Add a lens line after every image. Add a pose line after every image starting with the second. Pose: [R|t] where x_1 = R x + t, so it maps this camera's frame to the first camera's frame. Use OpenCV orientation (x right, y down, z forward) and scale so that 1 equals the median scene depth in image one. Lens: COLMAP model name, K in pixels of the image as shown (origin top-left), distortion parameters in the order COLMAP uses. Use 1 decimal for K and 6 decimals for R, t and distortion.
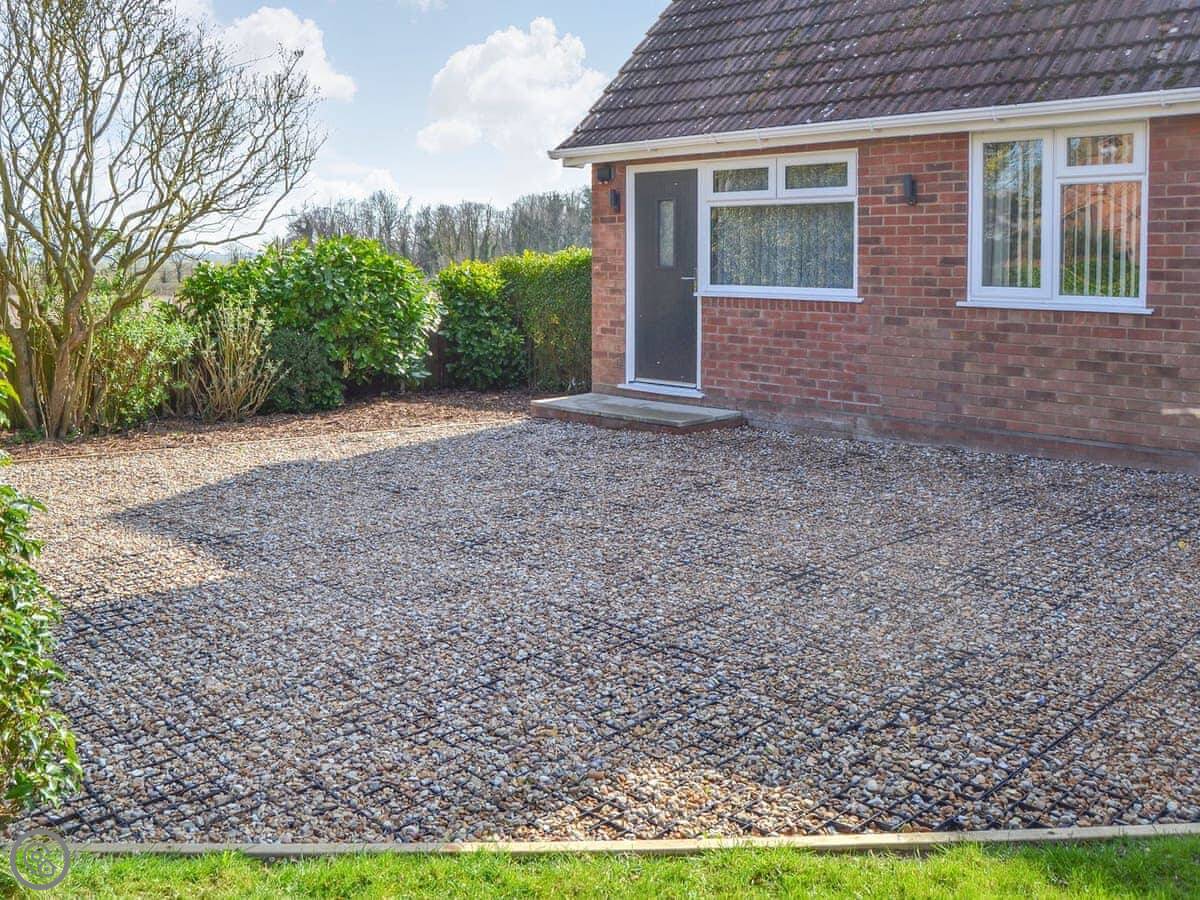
lens RADIAL K [[1249.1, 0, 602.7], [0, 1249.1, 357.0], [0, 0, 1]] dist [-0.092249, 0.084165]
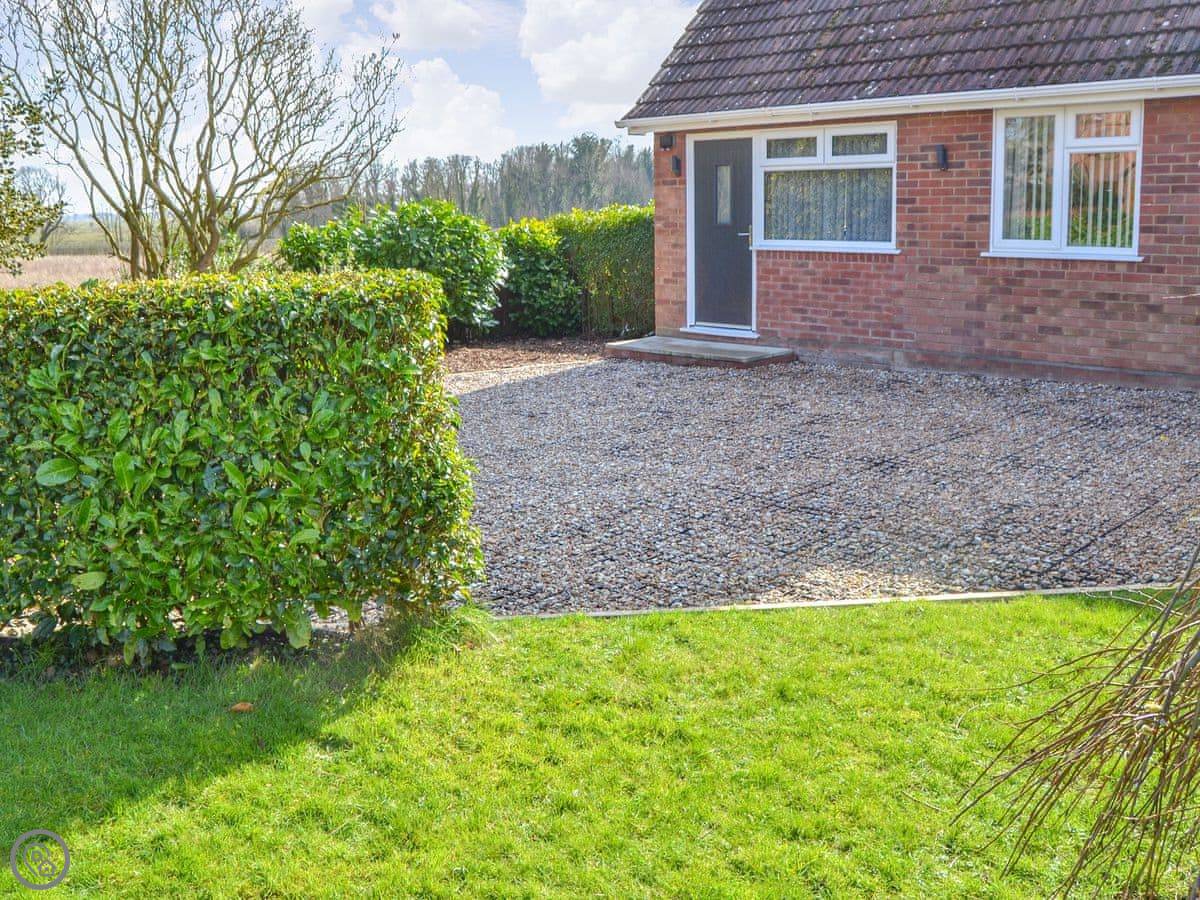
lens RADIAL K [[1257.9, 0, 653.6], [0, 1257.9, 447.4], [0, 0, 1]] dist [-0.066724, 0.049781]
pose [[0.998407, -0.022313, 0.051821, -0.085378], [0.016494, 0.993780, 0.110132, 0.003806], [-0.053956, -0.109102, 0.992565, -0.178048]]
